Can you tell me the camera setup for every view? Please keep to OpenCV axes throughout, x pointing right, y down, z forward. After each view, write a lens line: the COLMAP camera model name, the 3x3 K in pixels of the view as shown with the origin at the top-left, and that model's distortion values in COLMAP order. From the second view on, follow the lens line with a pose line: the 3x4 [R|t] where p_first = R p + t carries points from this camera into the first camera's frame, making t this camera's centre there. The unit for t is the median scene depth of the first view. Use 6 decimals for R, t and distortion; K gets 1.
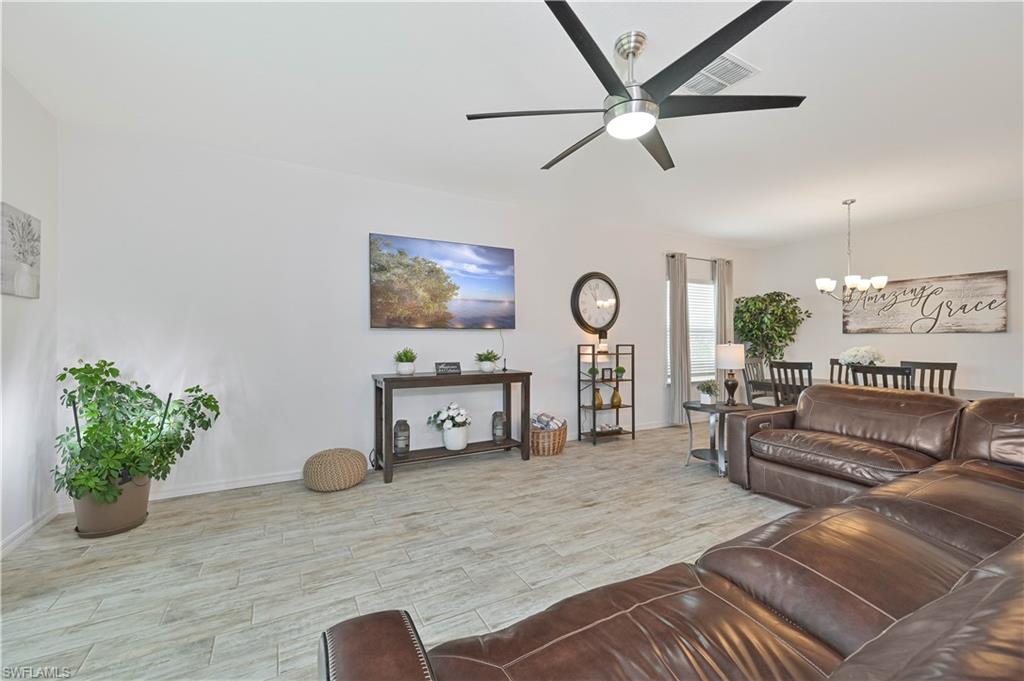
lens RADIAL K [[413.5, 0, 510.9], [0, 413.5, 343.1], [0, 0, 1]] dist [-0.000290, 0.000194]
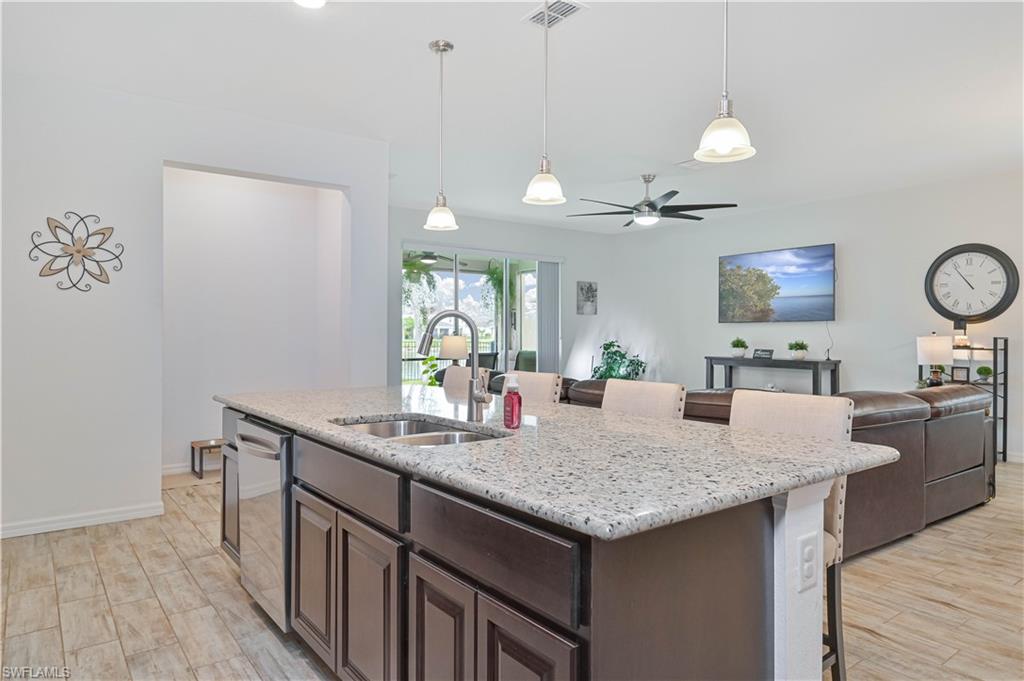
lens RADIAL K [[643.0, 0, 511.3], [0, 643.0, 330.9], [0, 0, 1]] dist [-0.000643, 0.000283]
pose [[0.143108, -0.003017, -0.989702, 1.591895], [-0.008255, 0.999957, -0.004242, 0.005738], [0.989673, 0.008777, 0.143077, -0.028971]]
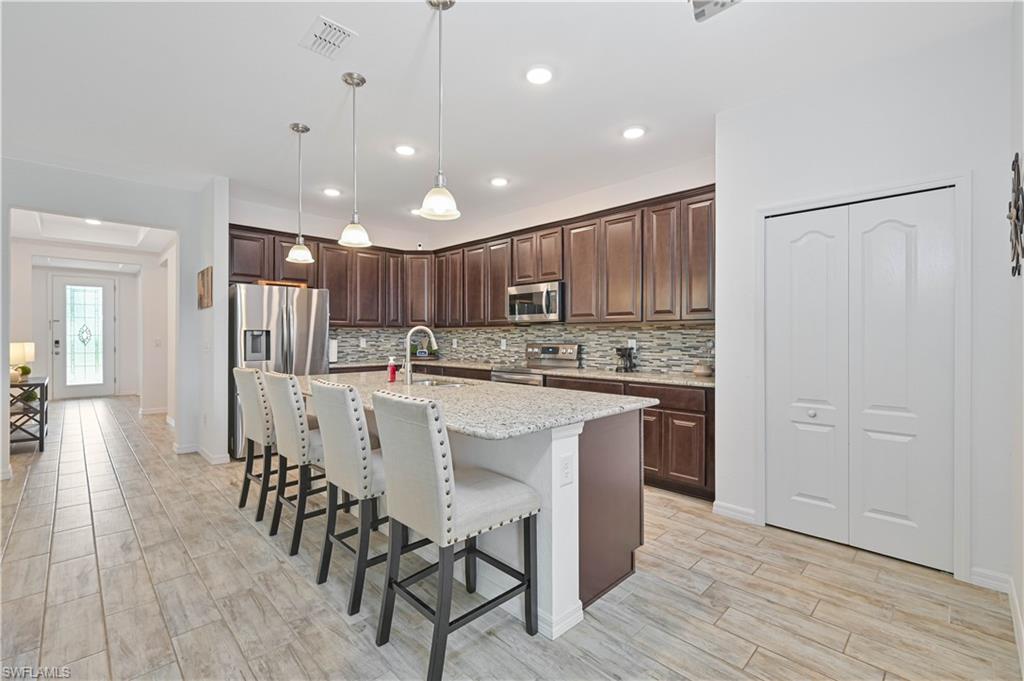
lens RADIAL K [[445.9, 0, 514.6], [0, 445.9, 336.1], [0, 0, 1]] dist [0.002239, 0.000208]
pose [[-0.275042, -0.001197, 0.961431, 0.284788], [0.006594, 0.999973, 0.003132, 0.000052], [-0.961410, 0.007201, -0.275027, 0.056114]]
